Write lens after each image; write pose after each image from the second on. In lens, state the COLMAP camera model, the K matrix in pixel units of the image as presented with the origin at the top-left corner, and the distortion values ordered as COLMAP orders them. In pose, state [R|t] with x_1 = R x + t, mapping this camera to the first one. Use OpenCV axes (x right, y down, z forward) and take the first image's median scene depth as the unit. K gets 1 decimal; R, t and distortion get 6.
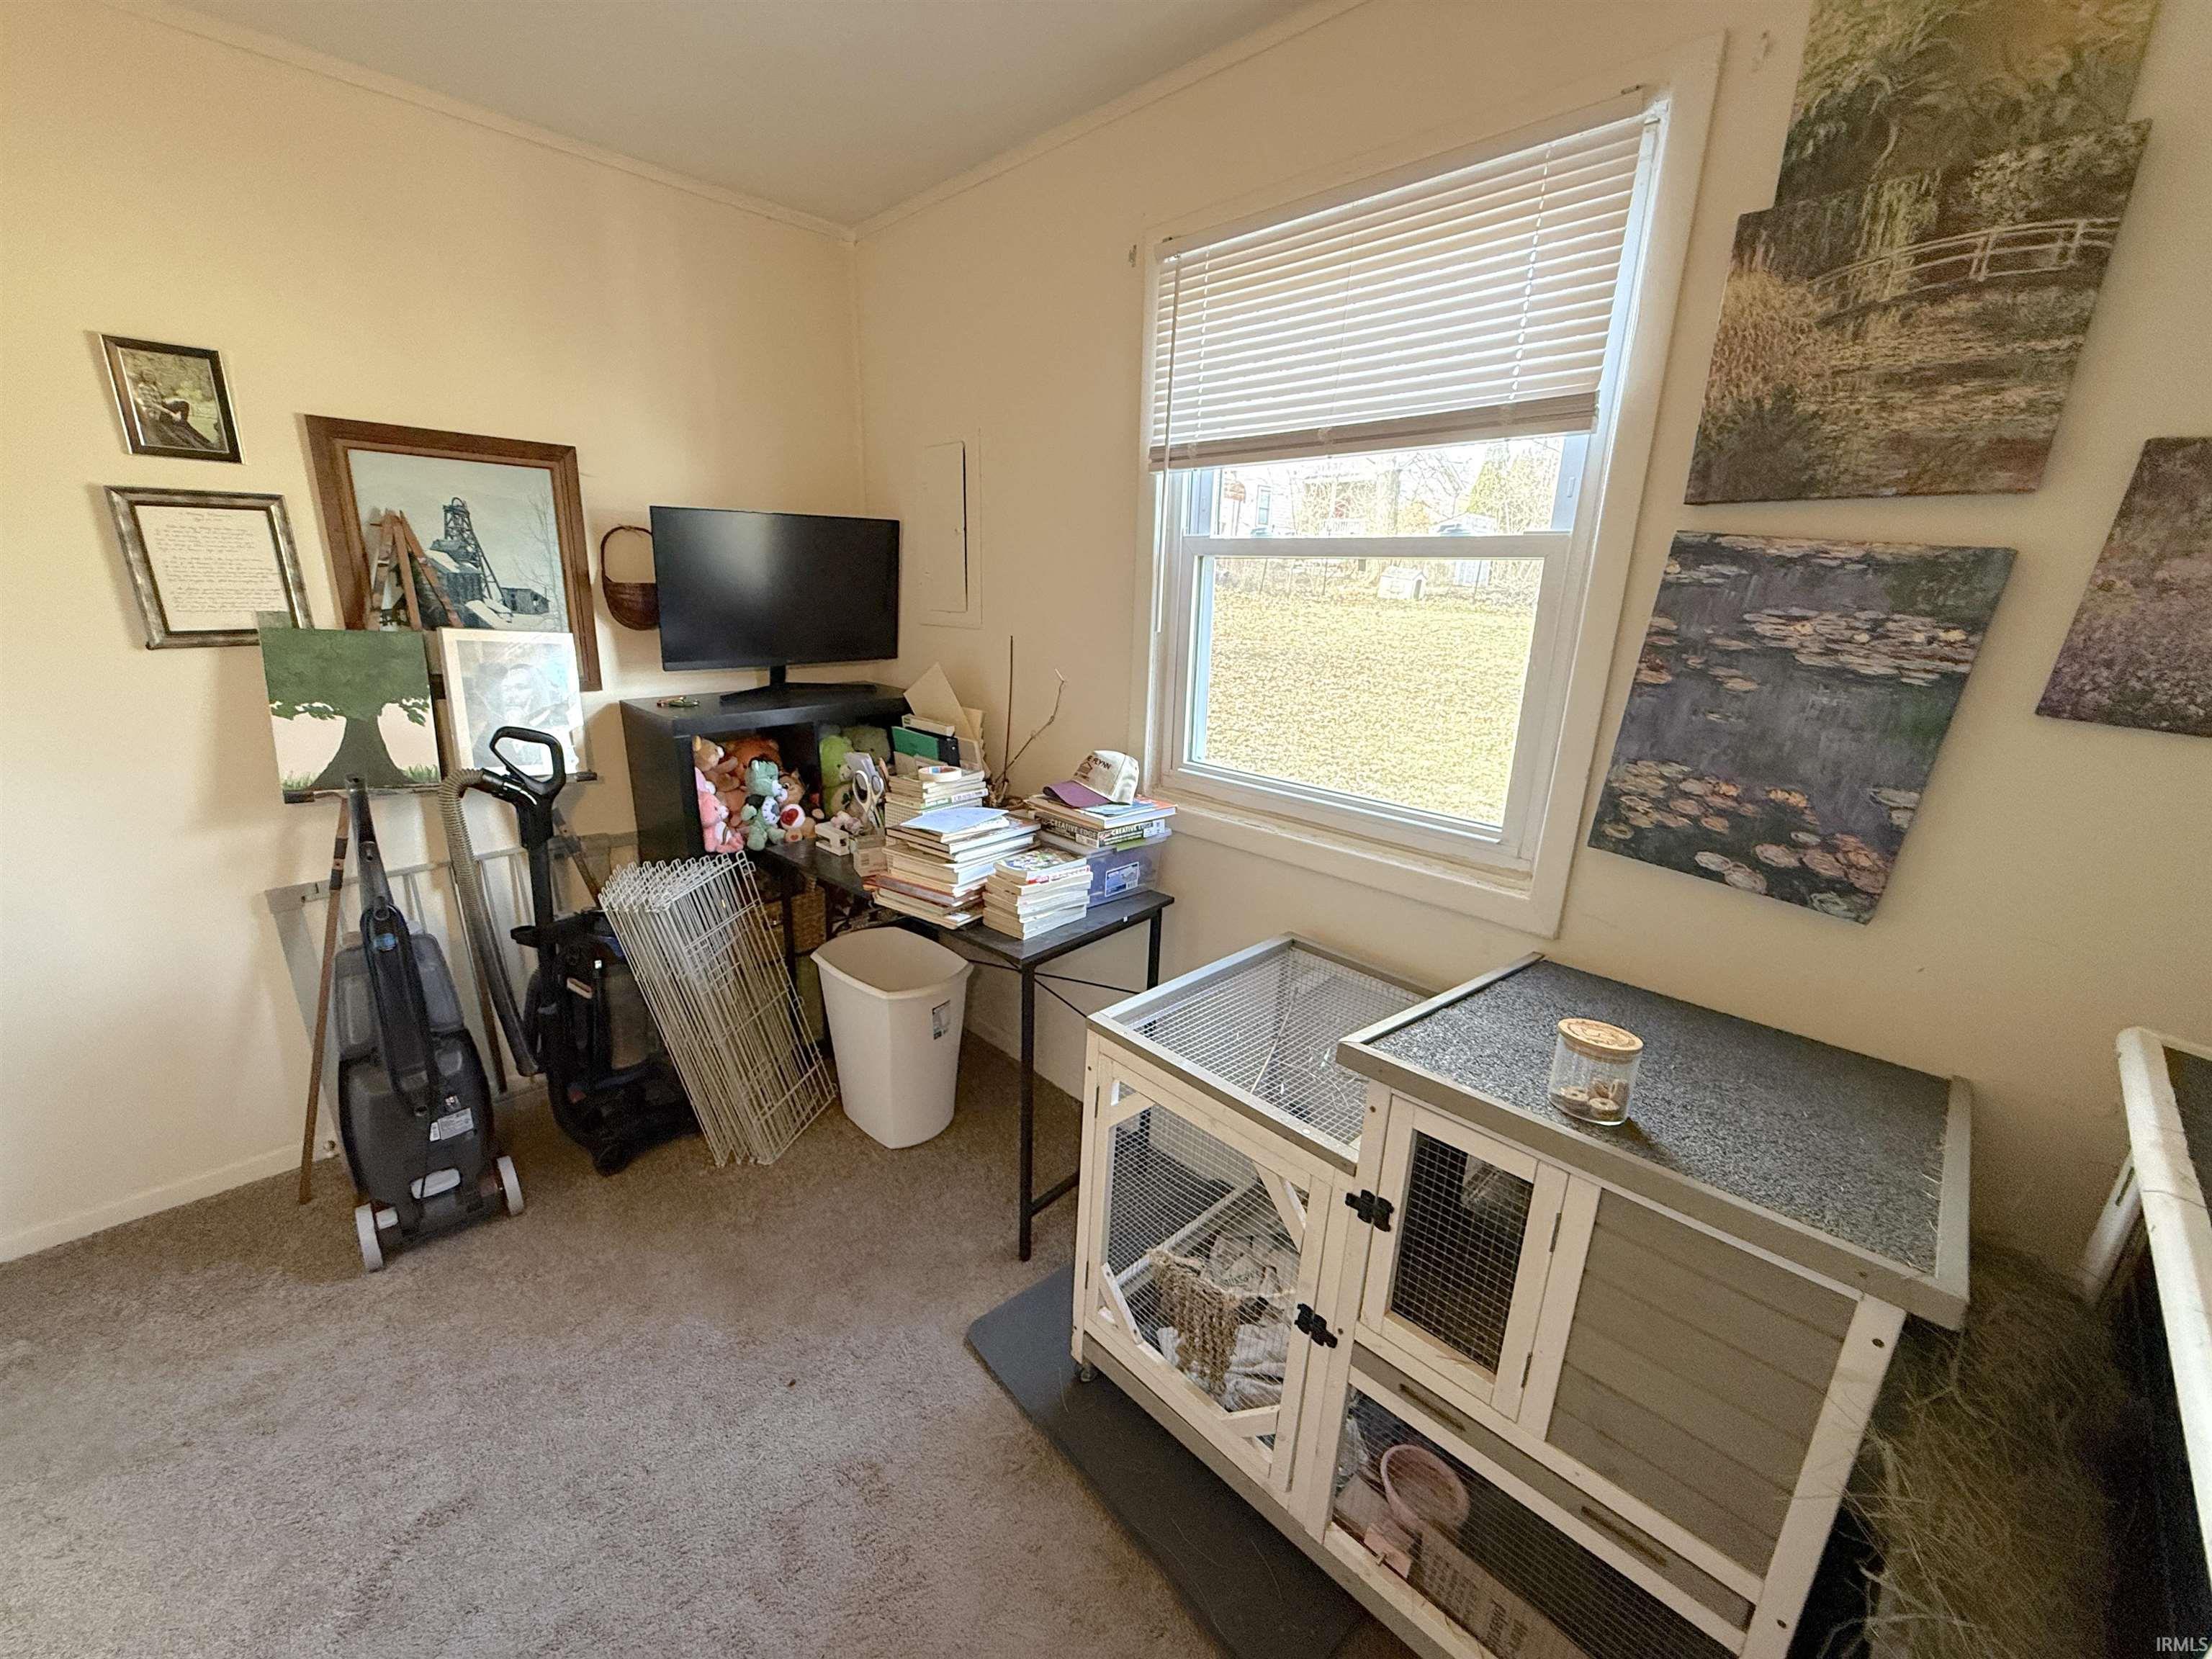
lens RADIAL K [[887.6, 0, 1093.5], [0, 887.6, 829.4], [0, 0, 1]] dist [0.000224, -0.000484]
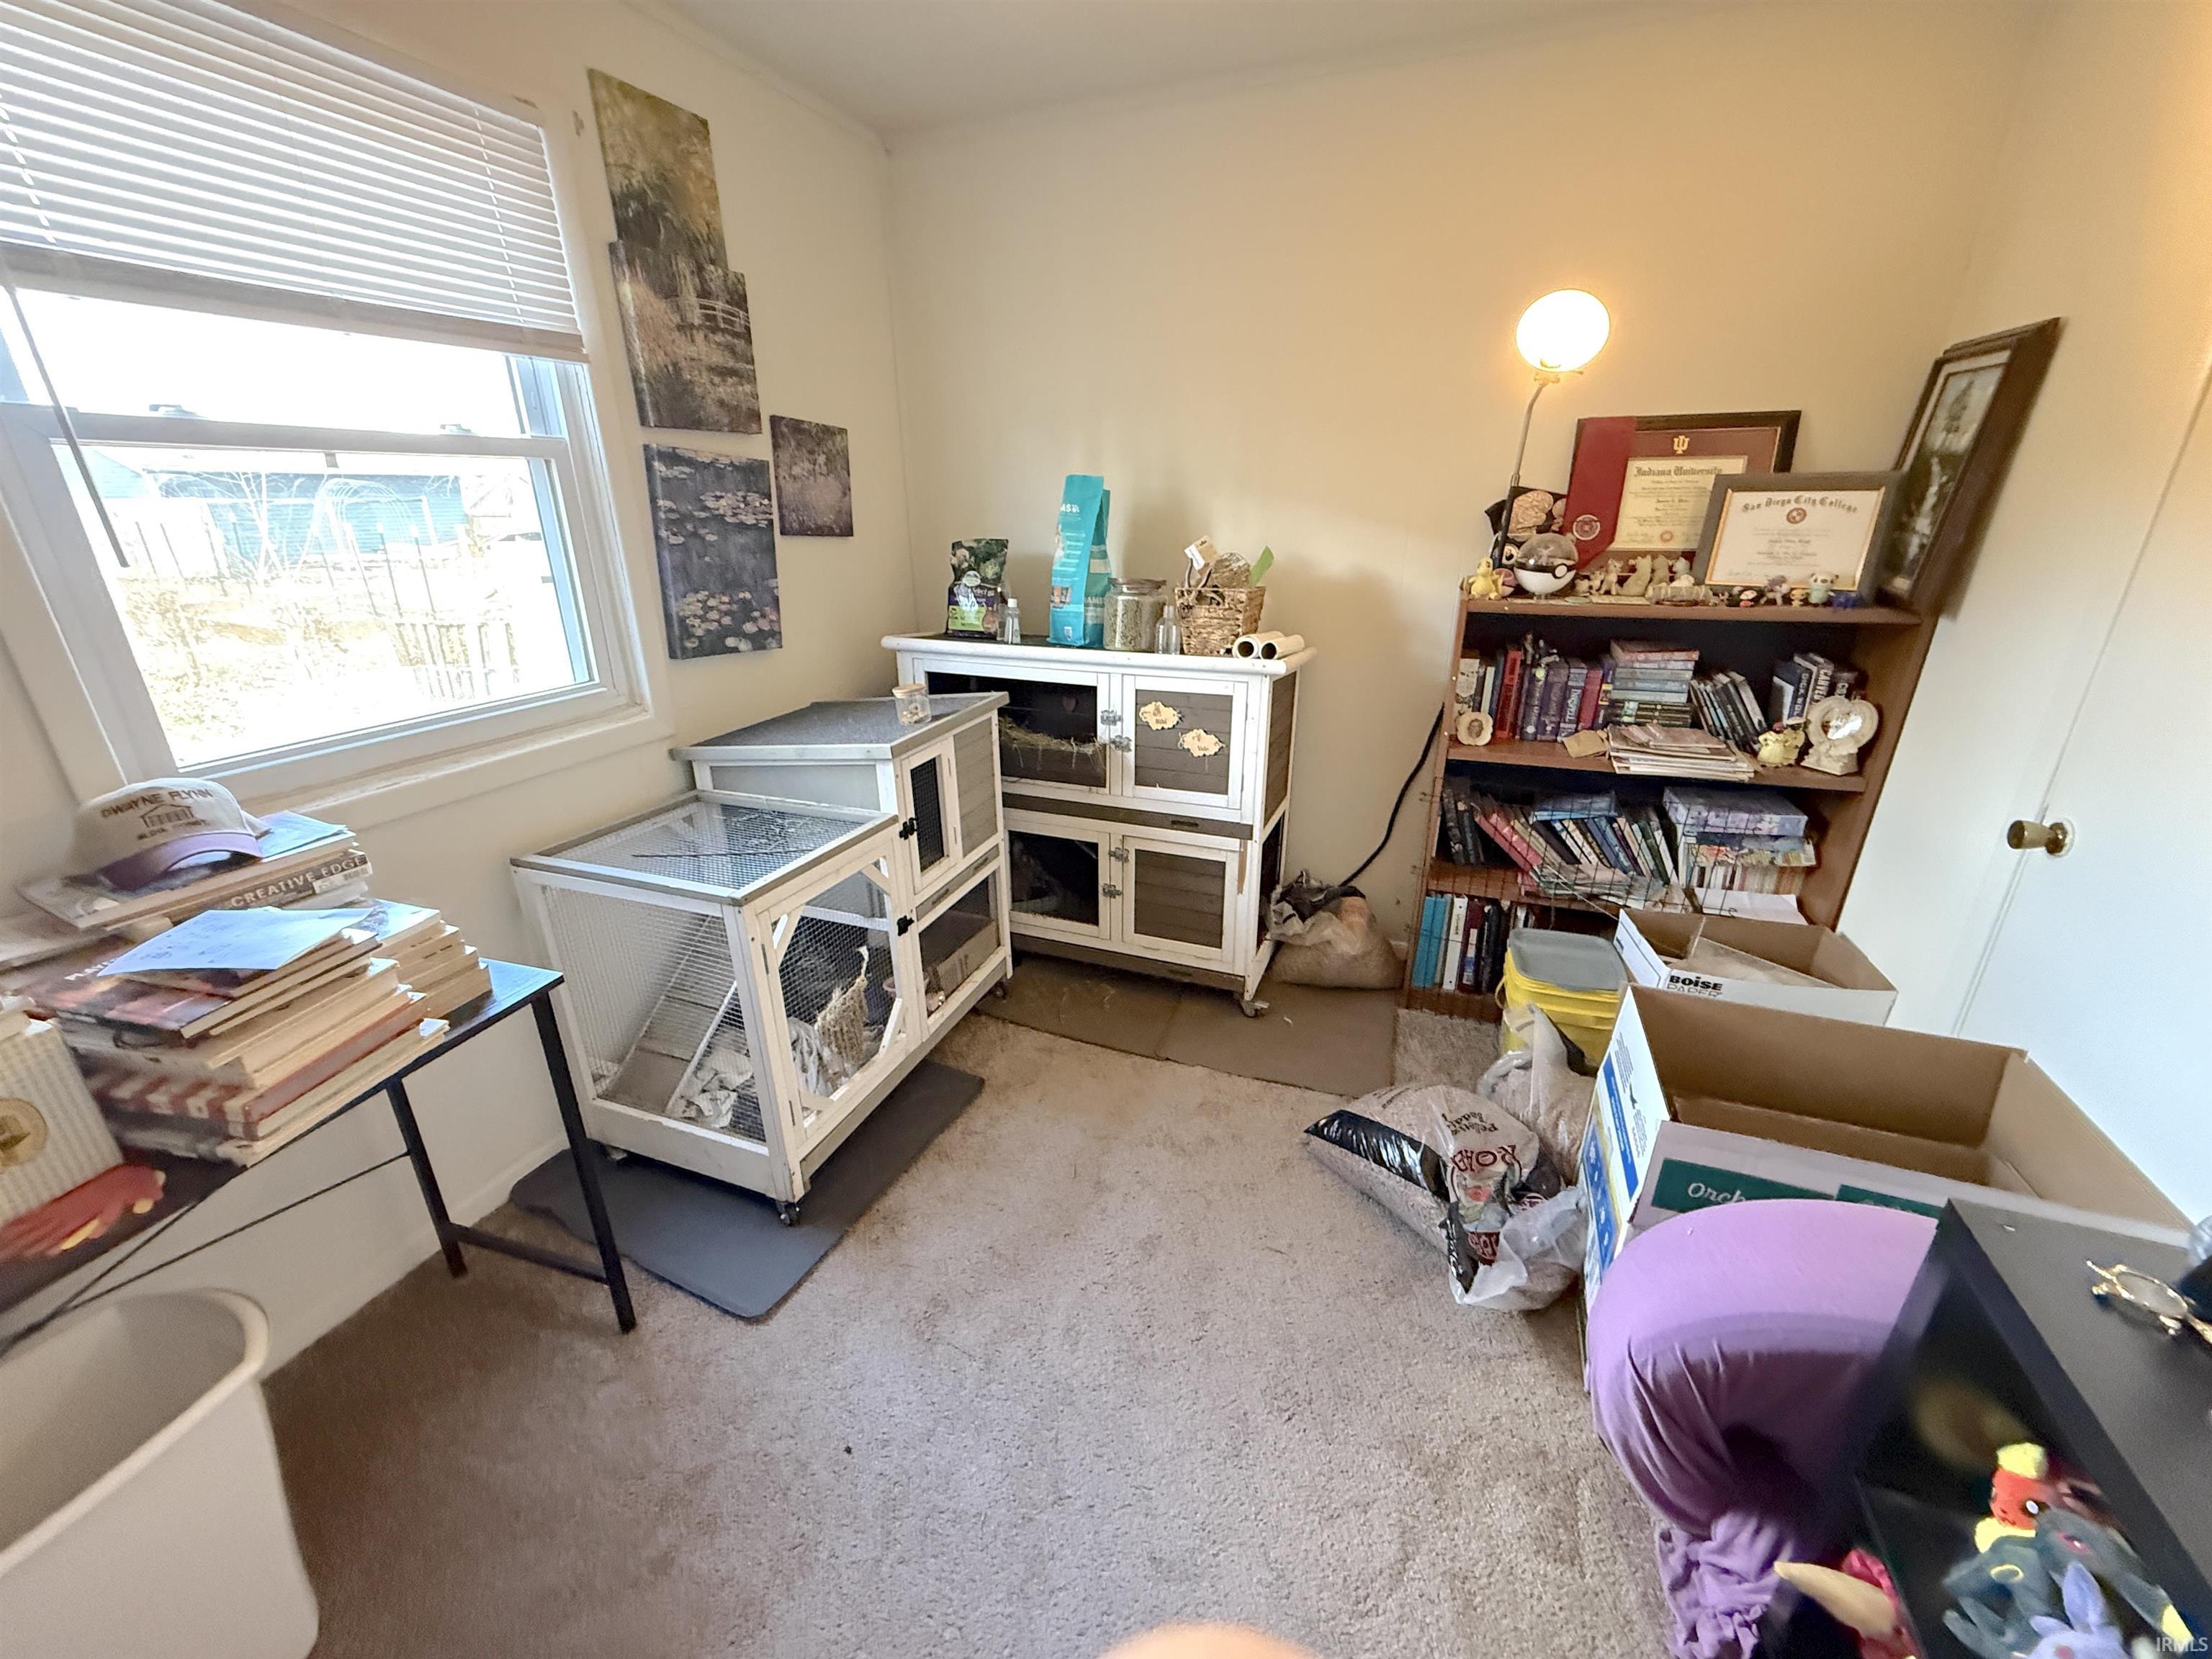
lens RADIAL K [[887.6, 0, 1099.1], [0, 887.6, 837.6], [0, 0, 1]] dist [0.000224, -0.000484]
pose [[-0.418205, -0.348565, 0.838813, -1.341530], [0.247140, 0.844946, 0.474329, -0.320828], [-0.874086, 0.405671, -0.267216, 1.092516]]
